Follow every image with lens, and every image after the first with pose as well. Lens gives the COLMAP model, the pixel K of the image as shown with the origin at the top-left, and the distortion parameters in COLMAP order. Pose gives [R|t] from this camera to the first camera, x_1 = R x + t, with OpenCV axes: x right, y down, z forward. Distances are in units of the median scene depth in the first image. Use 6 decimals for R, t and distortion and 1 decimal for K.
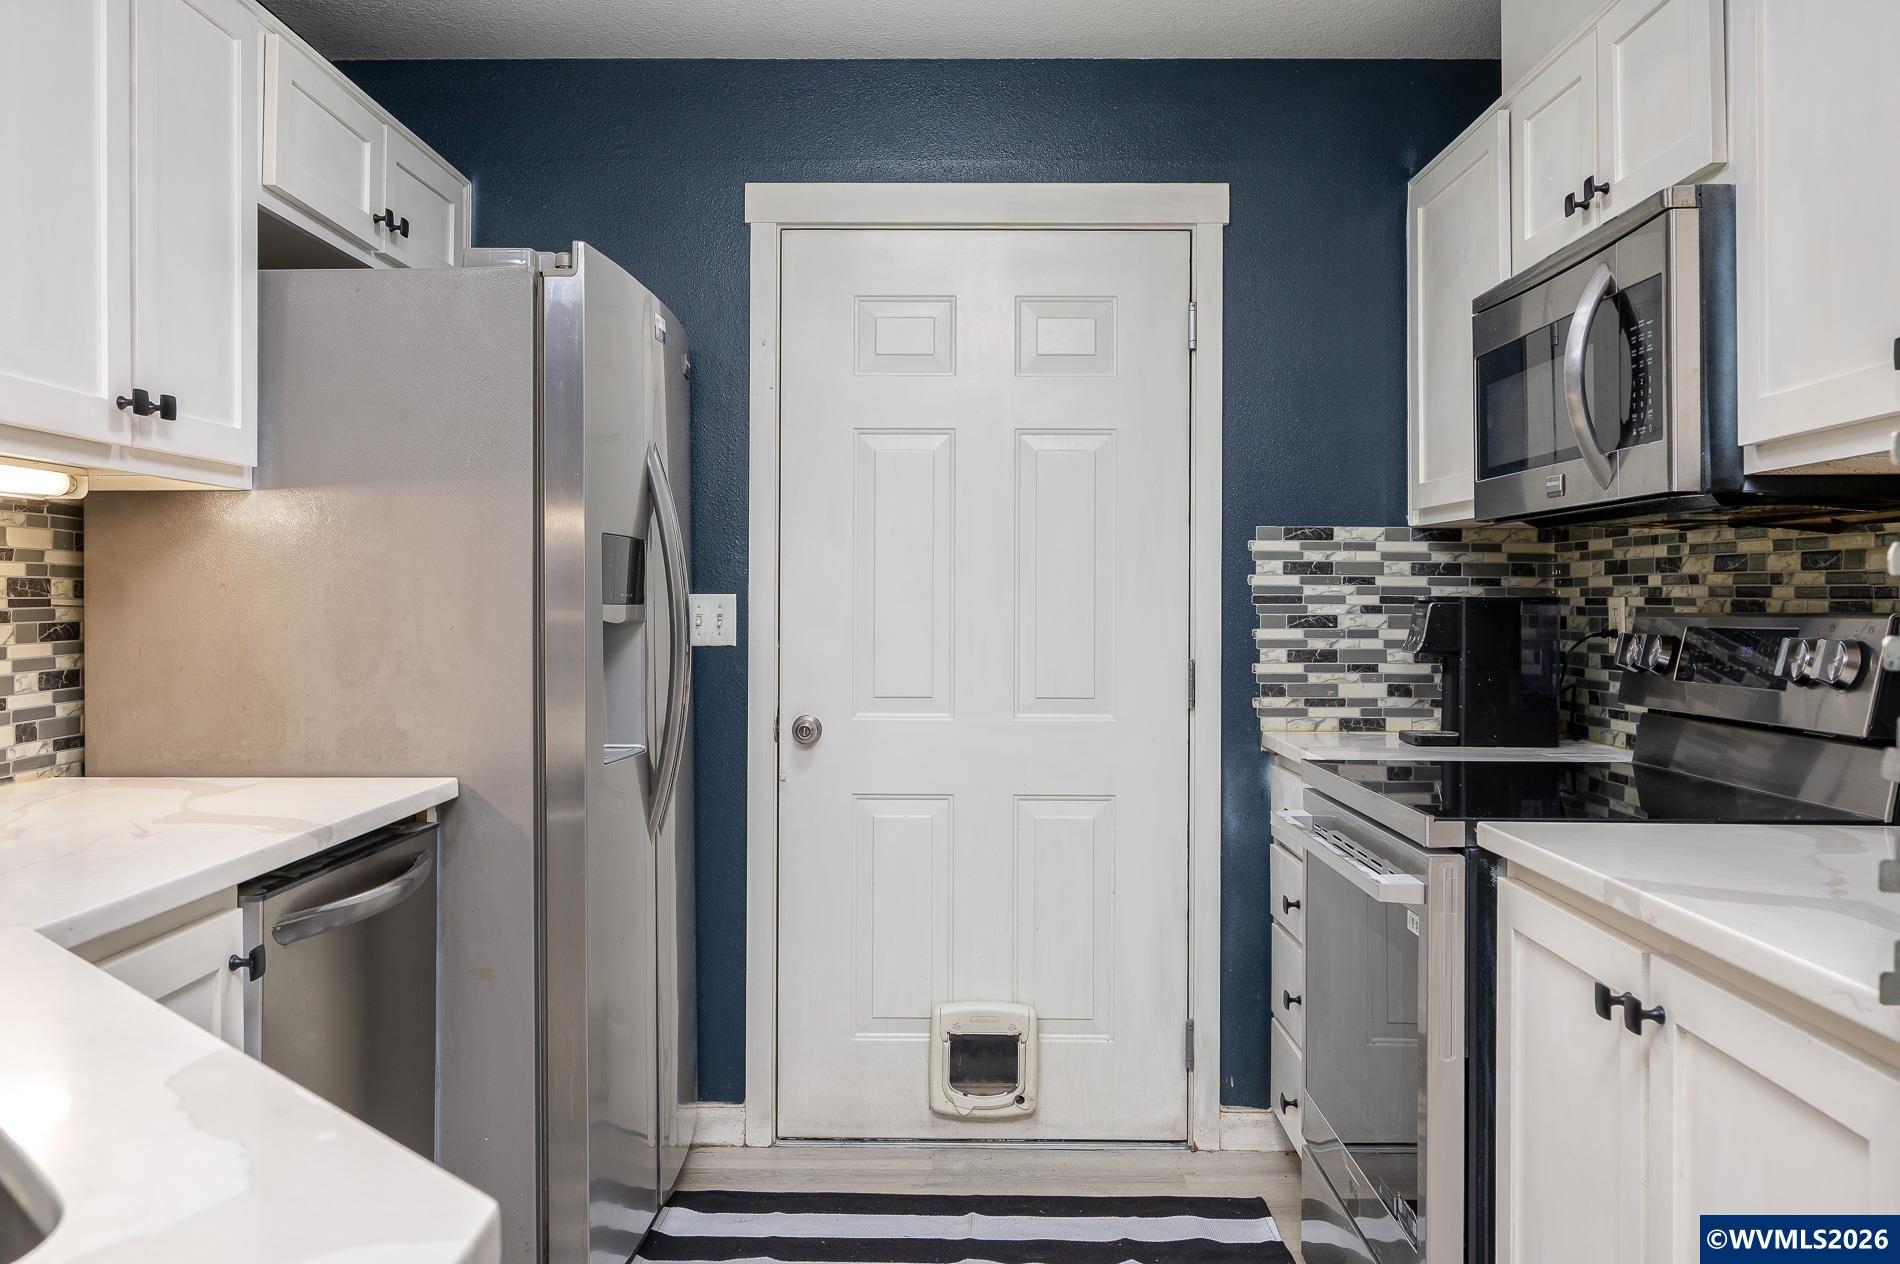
lens RADIAL K [[1496.6, 0, 916.9], [0, 1496.6, 599.2], [0, 0, 1]] dist [-0.002385, 0.003522]
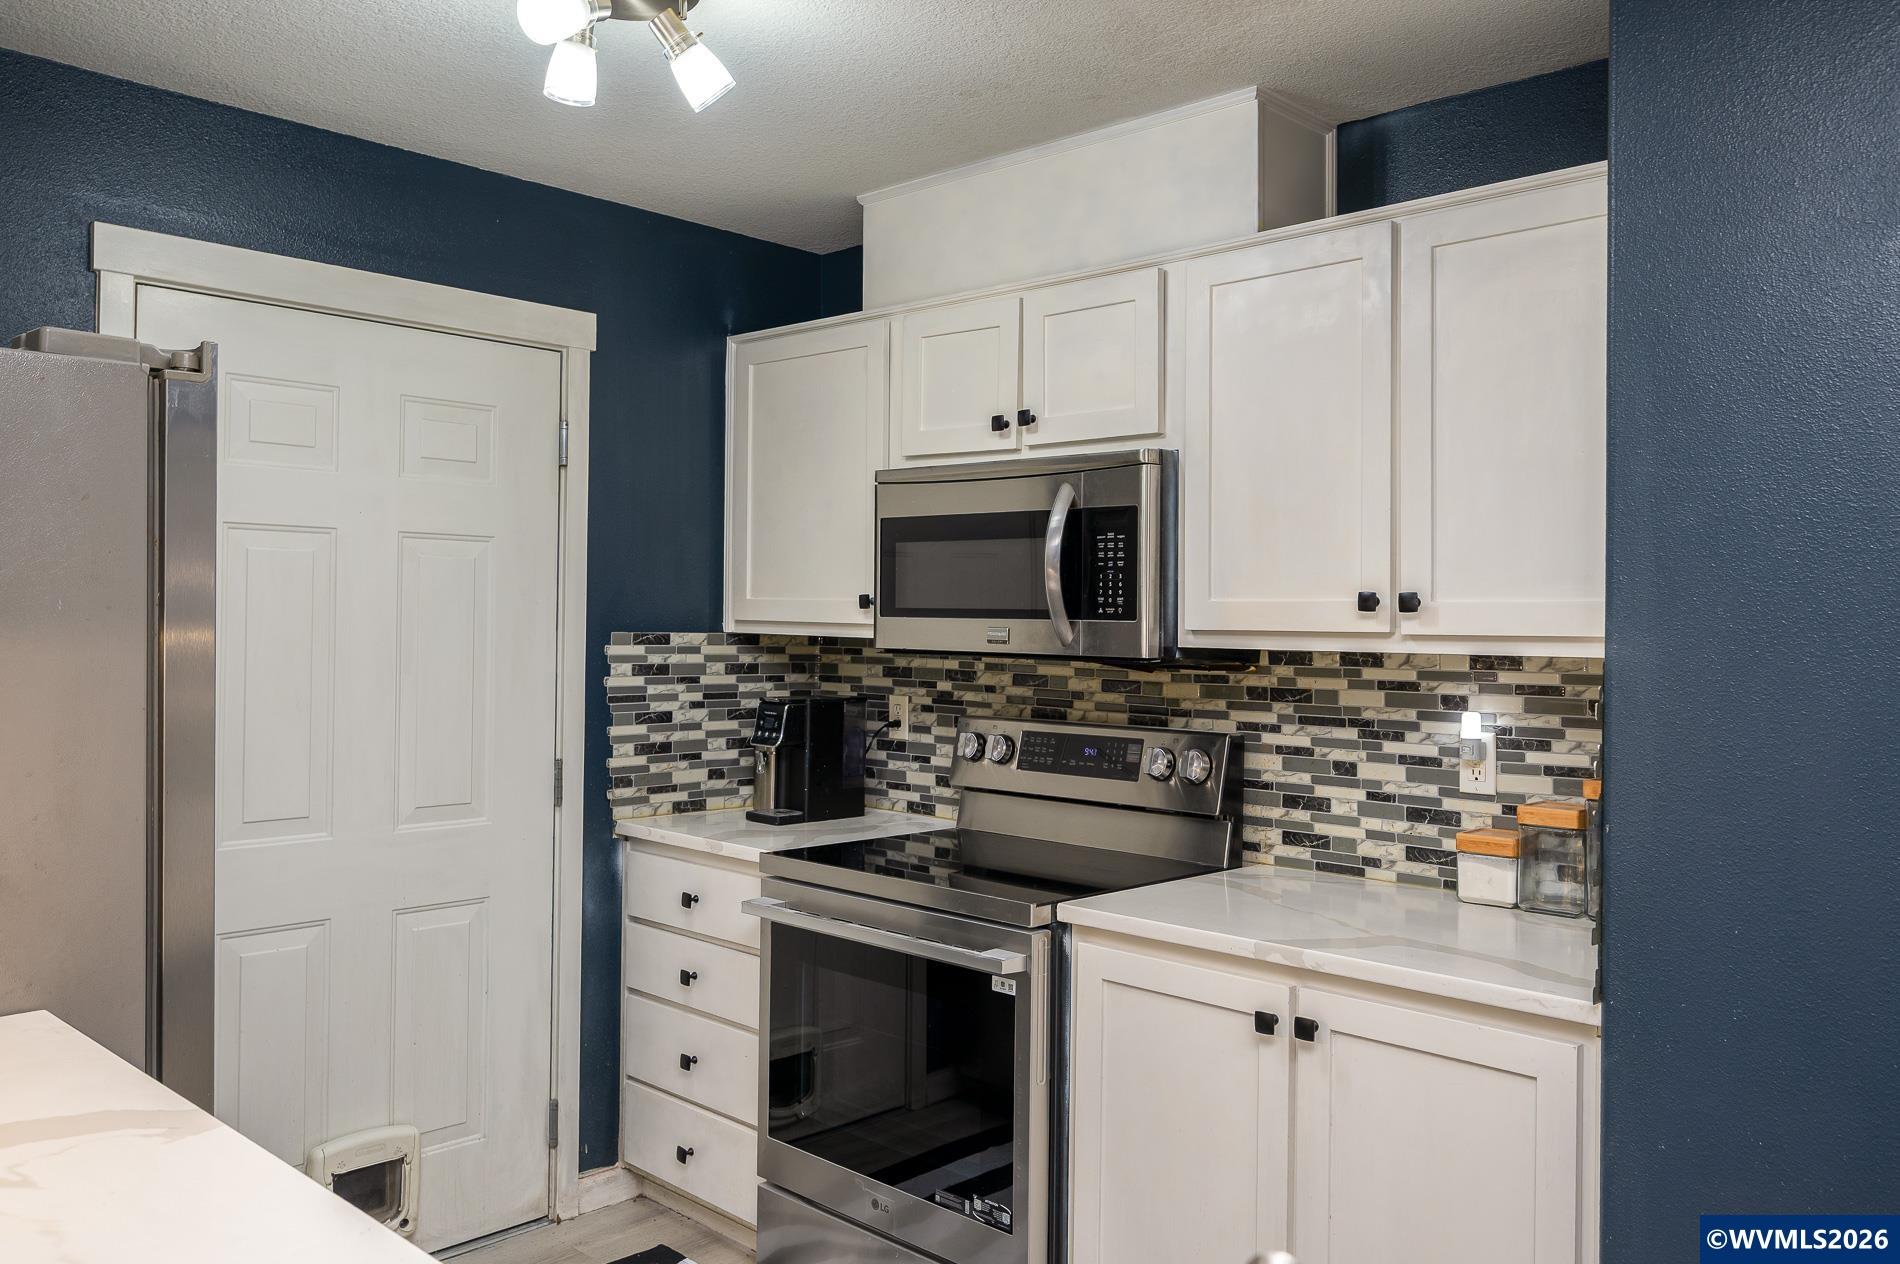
lens RADIAL K [[1454.7, 0, 951.1], [0, 1454.7, 622.8], [0, 0, 1]] dist [0.005829, -0.006702]
pose [[0.686713, 0.004313, 0.726916, -0.377141], [-0.011012, 0.999929, 0.004470, -0.063877], [-0.726845, -0.011074, 0.686712, 0.095740]]
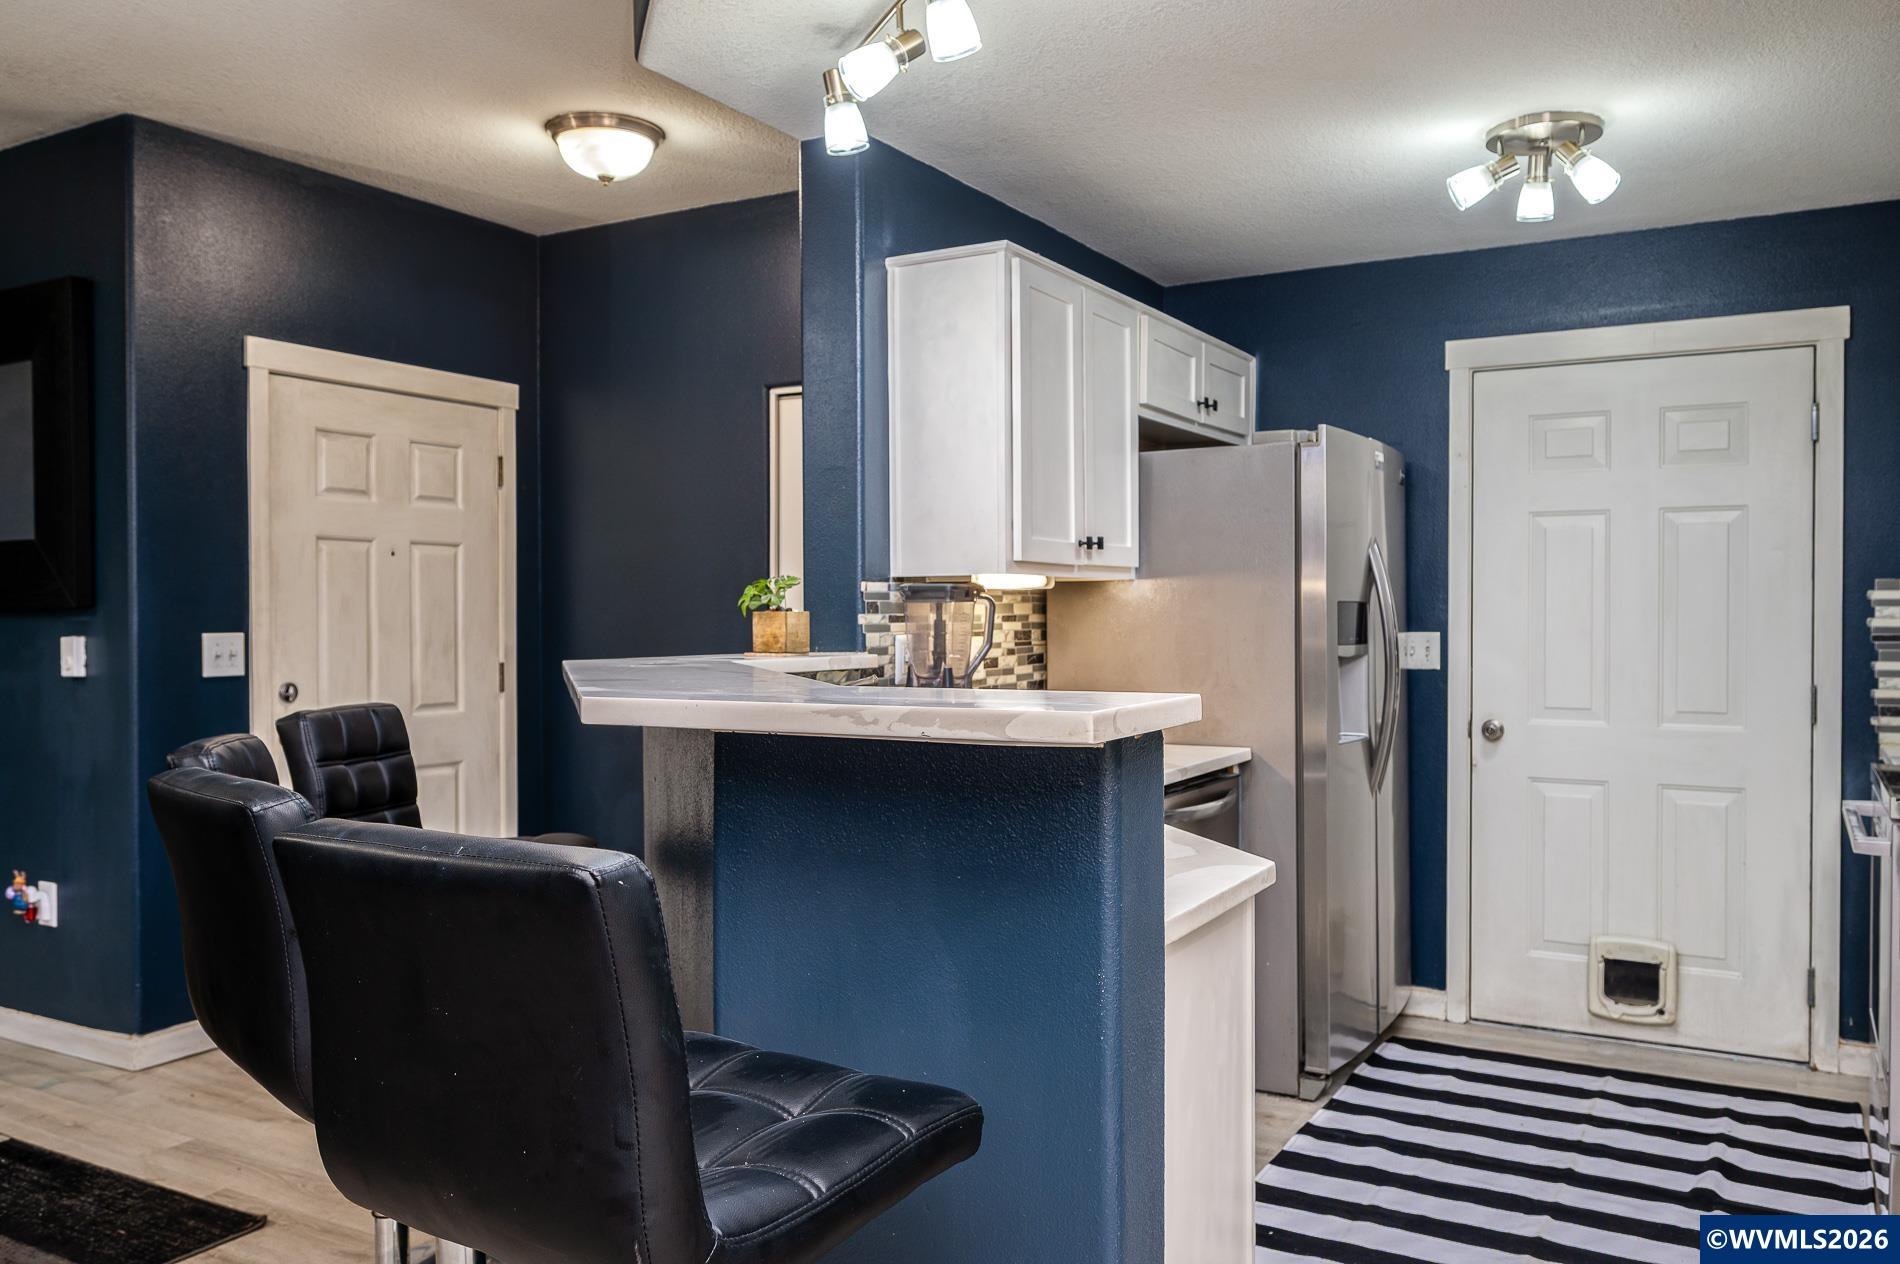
lens RADIAL K [[1454.7, 0, 941.5], [0, 1454.7, 629.0], [0, 0, 1]] dist [0.005829, -0.006702]
pose [[0.879578, 0.002285, -0.475750, 0.121634], [0.005739, 0.999865, 0.015414, -0.030989], [0.475720, -0.016288, 0.879446, -0.442017]]
